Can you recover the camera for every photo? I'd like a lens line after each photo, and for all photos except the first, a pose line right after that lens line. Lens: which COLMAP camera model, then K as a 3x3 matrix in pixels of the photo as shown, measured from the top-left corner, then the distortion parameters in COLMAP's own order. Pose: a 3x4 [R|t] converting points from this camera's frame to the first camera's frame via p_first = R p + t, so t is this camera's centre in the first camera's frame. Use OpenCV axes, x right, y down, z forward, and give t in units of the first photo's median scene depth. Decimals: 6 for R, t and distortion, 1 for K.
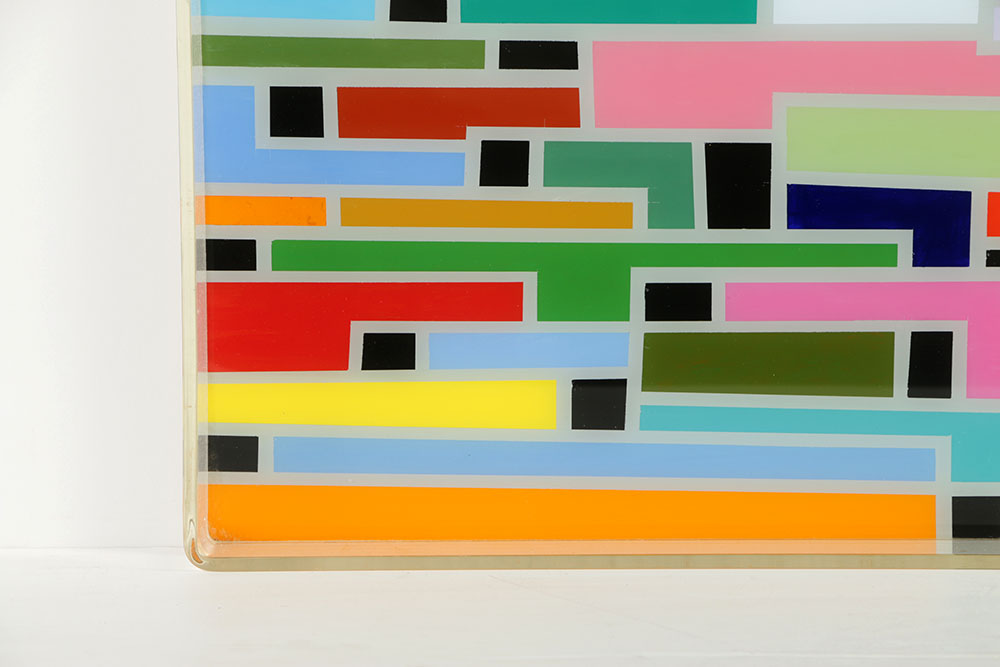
lens RADIAL K [[6238.9, 0, 491.0], [0, 6238.9, 326.1], [0, 0, 1]] dist [2.281078, 0.000000]
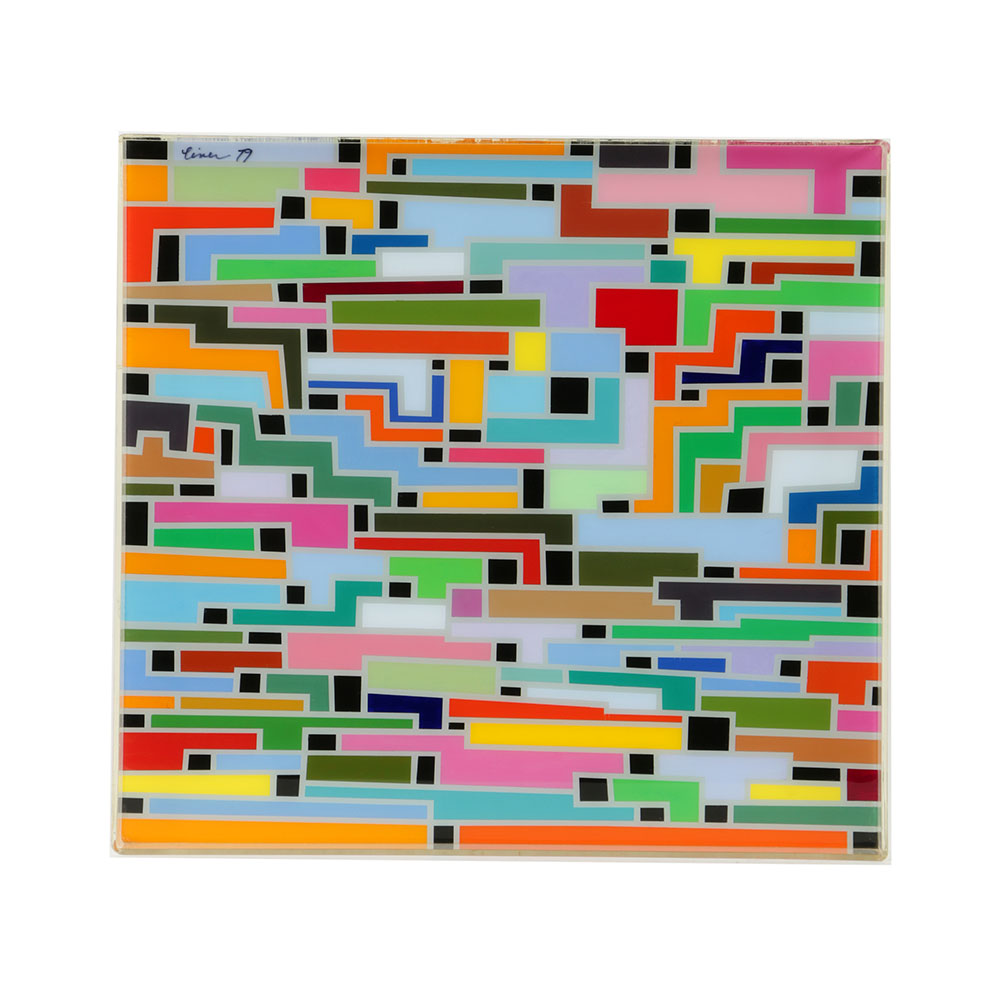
lens RADIAL K [[3865.6, 0, 508.1], [0, 3865.6, 399.8], [0, 0, 1]] dist [0.374076, 0.000000]
pose [[0.998491, 0.018554, 0.051688, 0.021891], [-0.013142, 0.994581, -0.103135, 0.017945], [-0.053322, 0.102300, 0.993323, -0.490504]]
